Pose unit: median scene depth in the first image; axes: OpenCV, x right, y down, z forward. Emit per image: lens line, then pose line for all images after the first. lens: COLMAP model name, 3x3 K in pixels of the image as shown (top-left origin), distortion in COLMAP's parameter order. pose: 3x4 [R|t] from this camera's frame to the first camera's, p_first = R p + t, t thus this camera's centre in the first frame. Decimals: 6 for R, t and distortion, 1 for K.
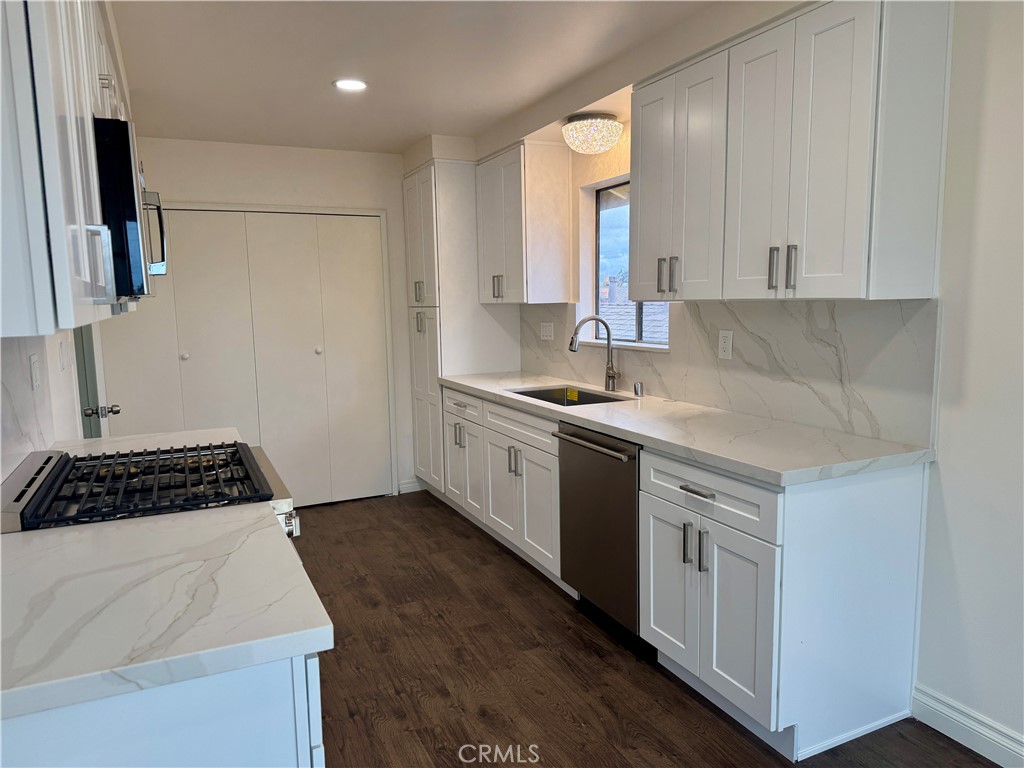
lens RADIAL K [[698.8, 0, 507.2], [0, 698.8, 385.1], [0, 0, 1]] dist [0.025040, -0.057985]
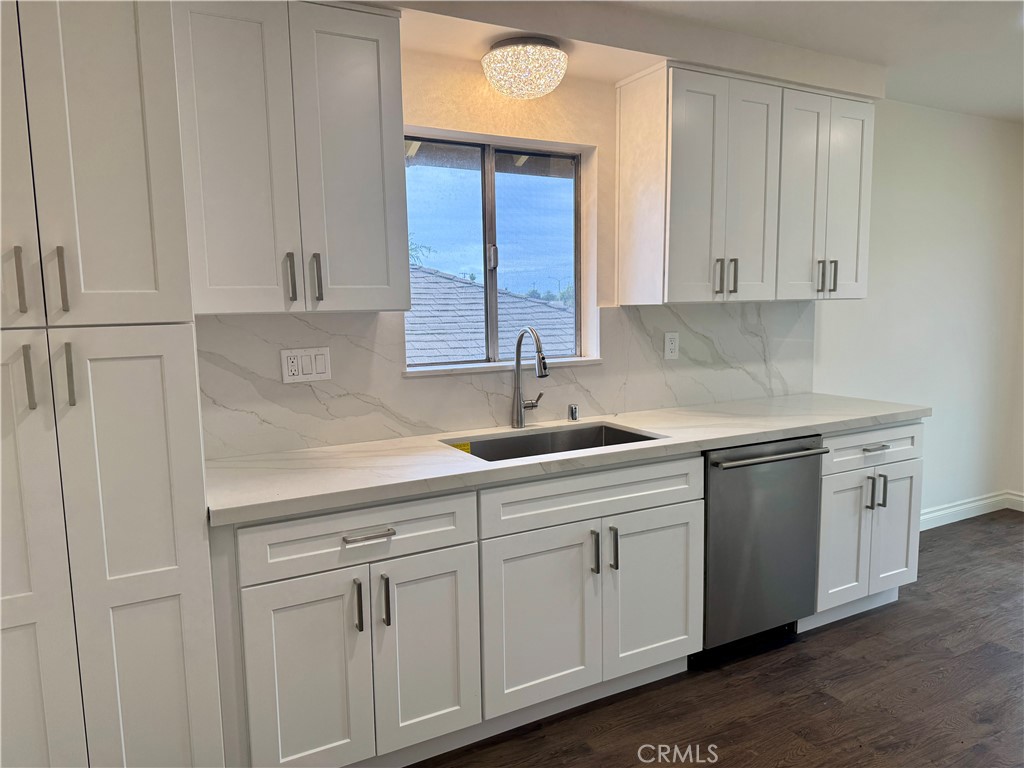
lens RADIAL K [[698.8, 0, 509.1], [0, 698.8, 387.8], [0, 0, 1]] dist [0.025040, -0.057985]
pose [[-0.052488, -0.097714, 0.993829, -0.741338], [0.142448, 0.984292, 0.104299, -0.143710], [-0.988410, 0.147043, -0.037744, 1.324237]]
